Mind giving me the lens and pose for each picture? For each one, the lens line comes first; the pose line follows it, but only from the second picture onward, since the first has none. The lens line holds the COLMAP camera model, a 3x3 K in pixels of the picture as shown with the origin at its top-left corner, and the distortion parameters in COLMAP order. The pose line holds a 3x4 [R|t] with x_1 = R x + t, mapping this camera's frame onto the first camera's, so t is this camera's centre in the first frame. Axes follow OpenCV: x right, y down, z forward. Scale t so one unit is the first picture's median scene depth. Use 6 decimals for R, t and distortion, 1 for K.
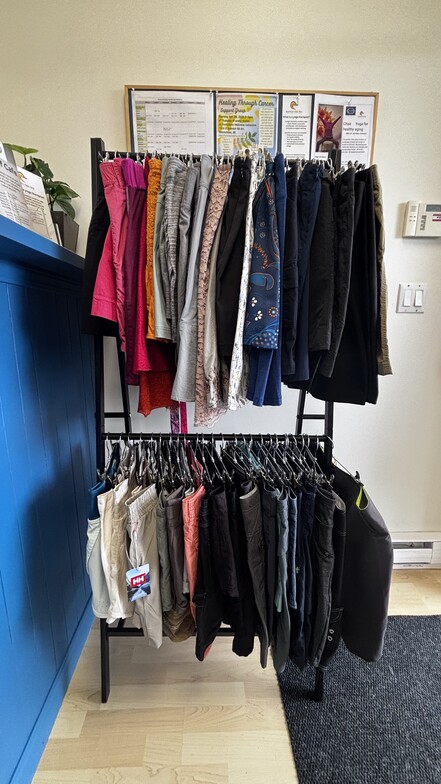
lens RADIAL K [[327.2, 0, 218.1], [0, 327.2, 392.4], [0, 0, 1]] dist [0.001725, 0.000213]
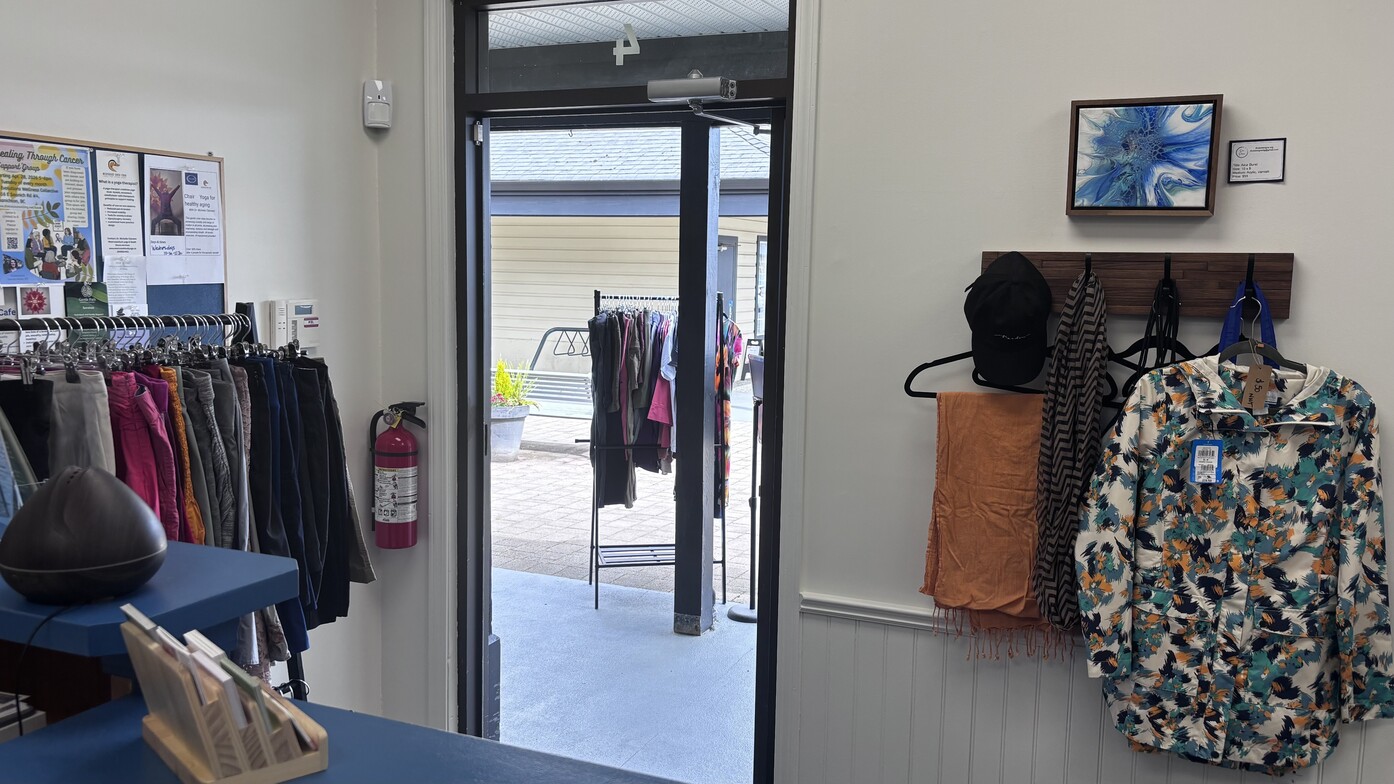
lens RADIAL K [[1148.4, 0, 696.3], [0, 1148.4, 393.9], [0, 0, 1]] dist [0.092593, -0.002047]
pose [[0.424831, -0.093599, 0.900421, -1.288180], [0.176488, 0.984119, 0.019030, -0.312792], [-0.887902, 0.150829, 0.434604, -0.818315]]
